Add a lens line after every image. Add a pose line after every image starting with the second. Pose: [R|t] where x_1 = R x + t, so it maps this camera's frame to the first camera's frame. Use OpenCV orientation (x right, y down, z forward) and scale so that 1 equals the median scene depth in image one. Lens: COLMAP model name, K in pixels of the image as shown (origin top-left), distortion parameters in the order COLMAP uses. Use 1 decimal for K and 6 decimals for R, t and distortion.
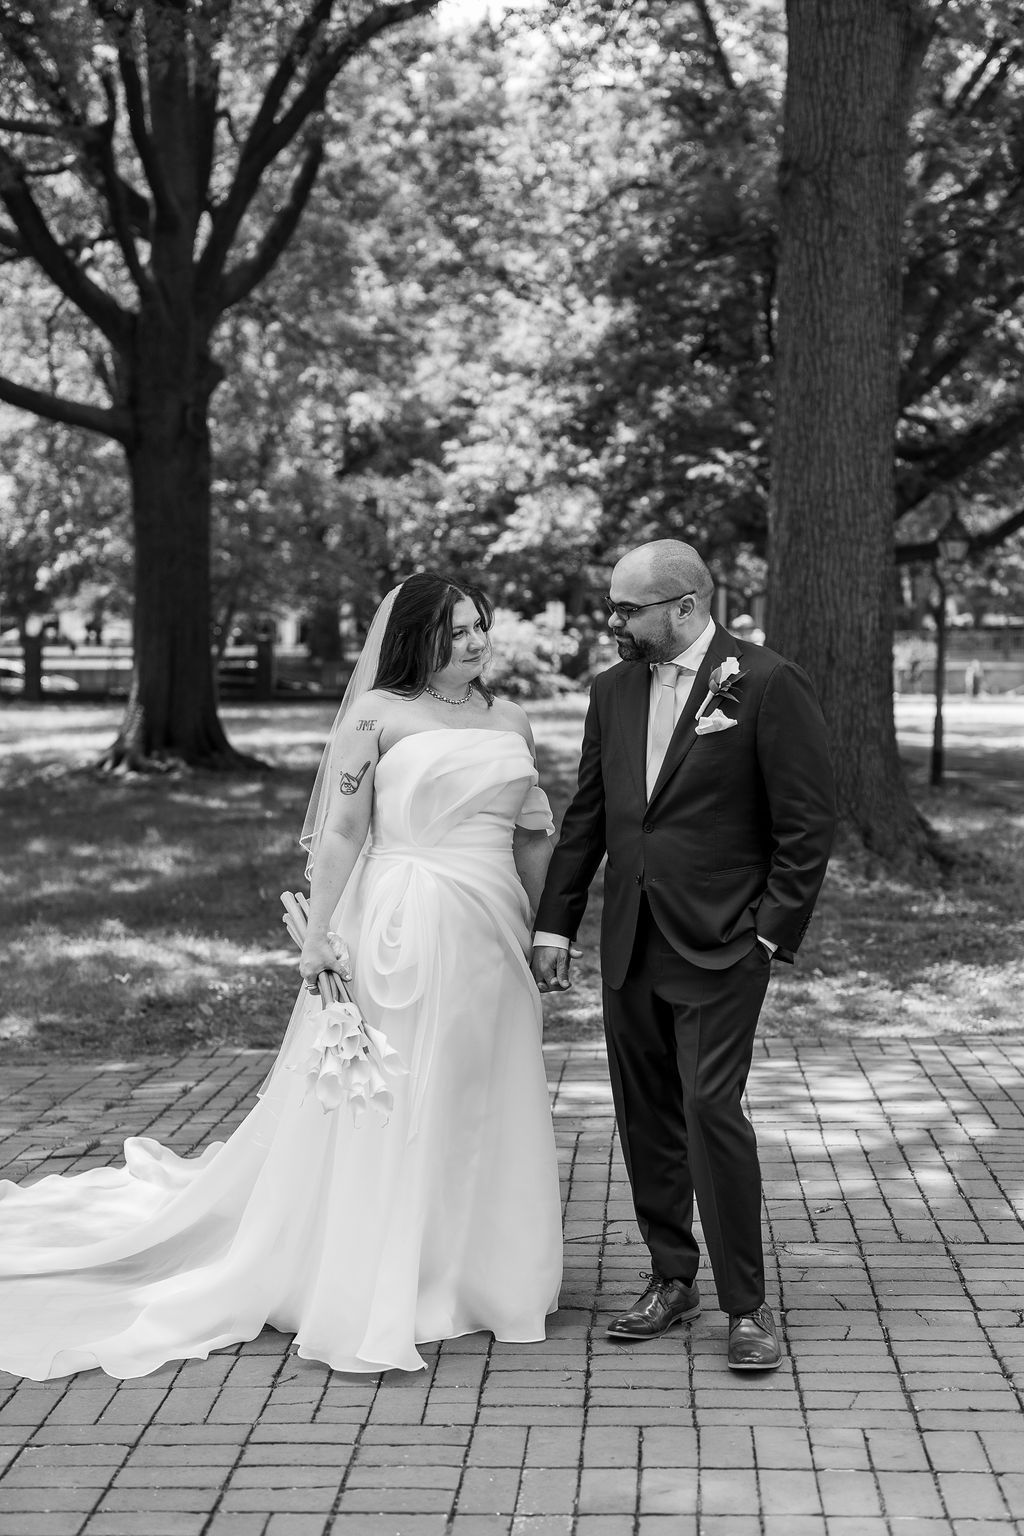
lens RADIAL K [[2171.9, 0, 527.2], [0, 2171.9, 757.2], [0, 0, 1]] dist [-0.020770, 0.000000]
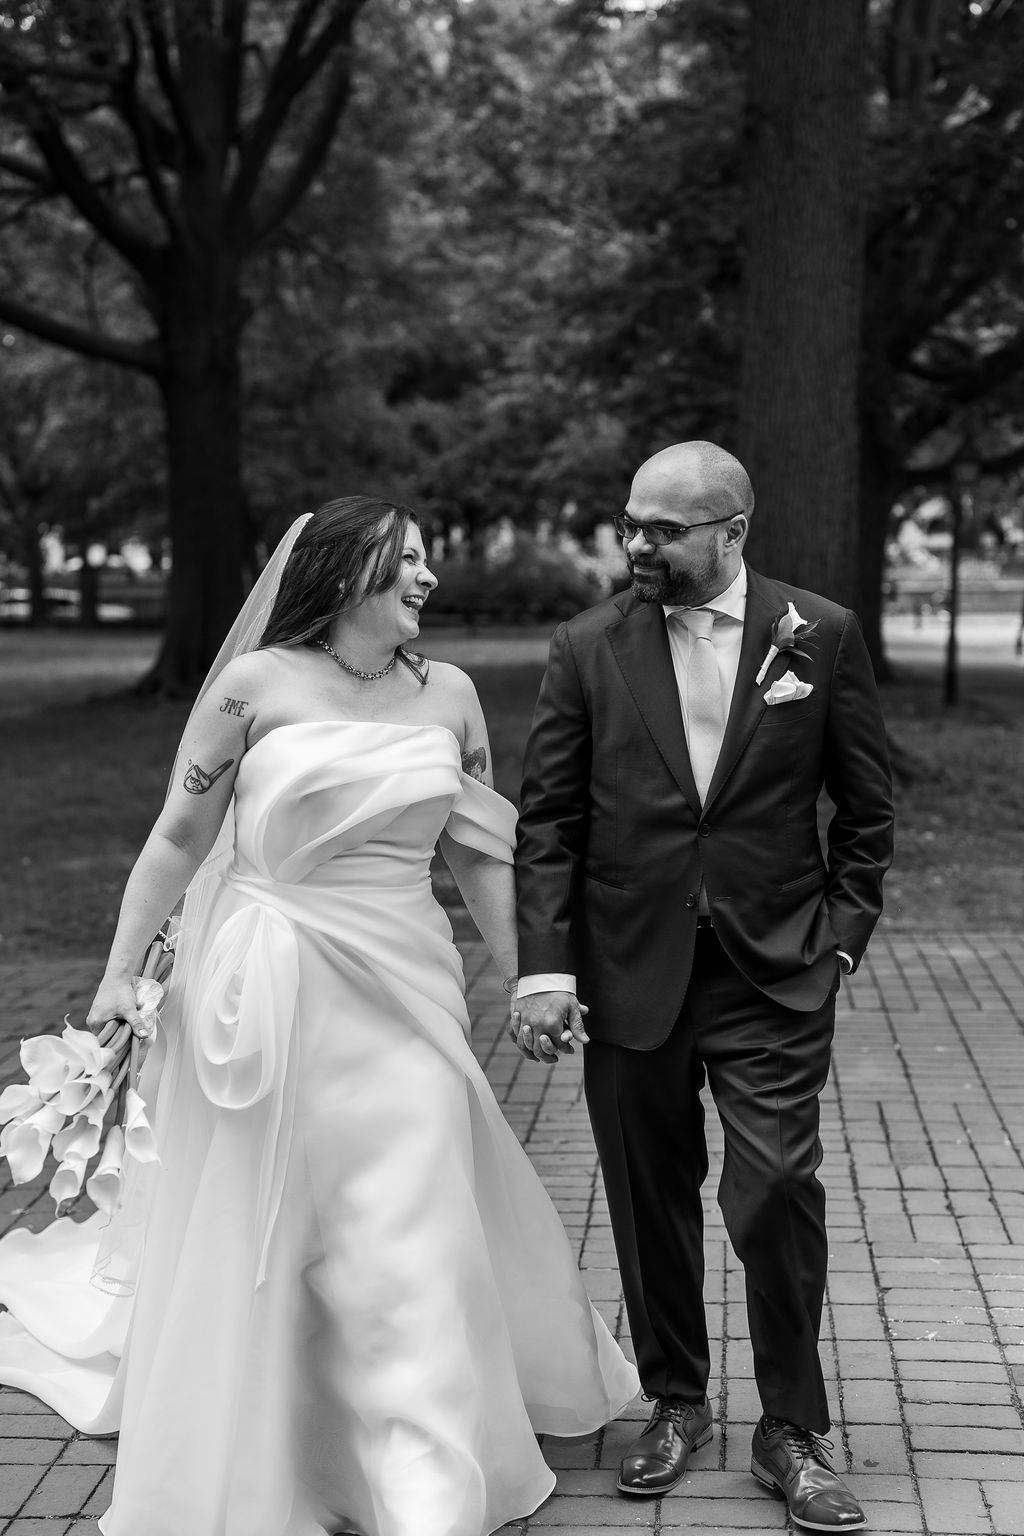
lens RADIAL K [[2171.9, 0, 518.1], [0, 2171.9, 781.4], [0, 0, 1]] dist [-0.020770, 0.000000]
pose [[0.999329, -0.006769, -0.035994, 0.023380], [0.008432, 0.998894, 0.046266, 0.000226], [0.035641, -0.046538, 0.998280, -0.030507]]
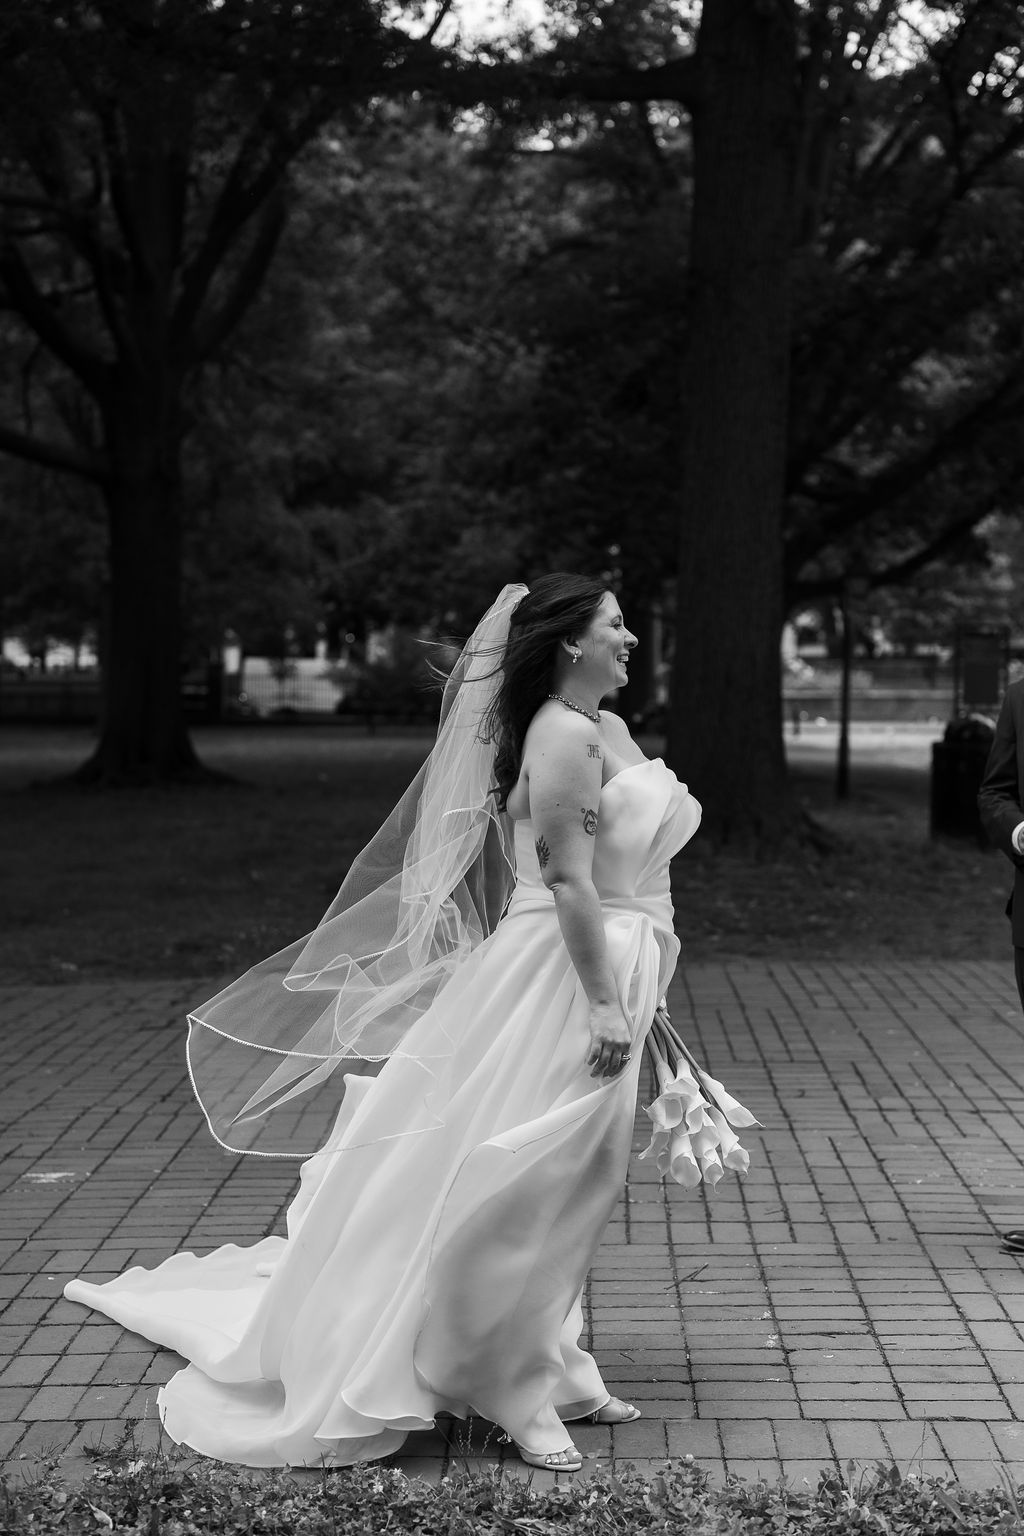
lens RADIAL K [[2171.9, 0, 555.1], [0, 2171.9, 751.6], [0, 0, 1]] dist [-0.020770, 0.000000]
pose [[0.999171, 0.002977, 0.040613, -0.003081], [-0.002342, 0.999874, -0.015671, 0.007380], [-0.040655, 0.015563, 0.999052, -0.109456]]
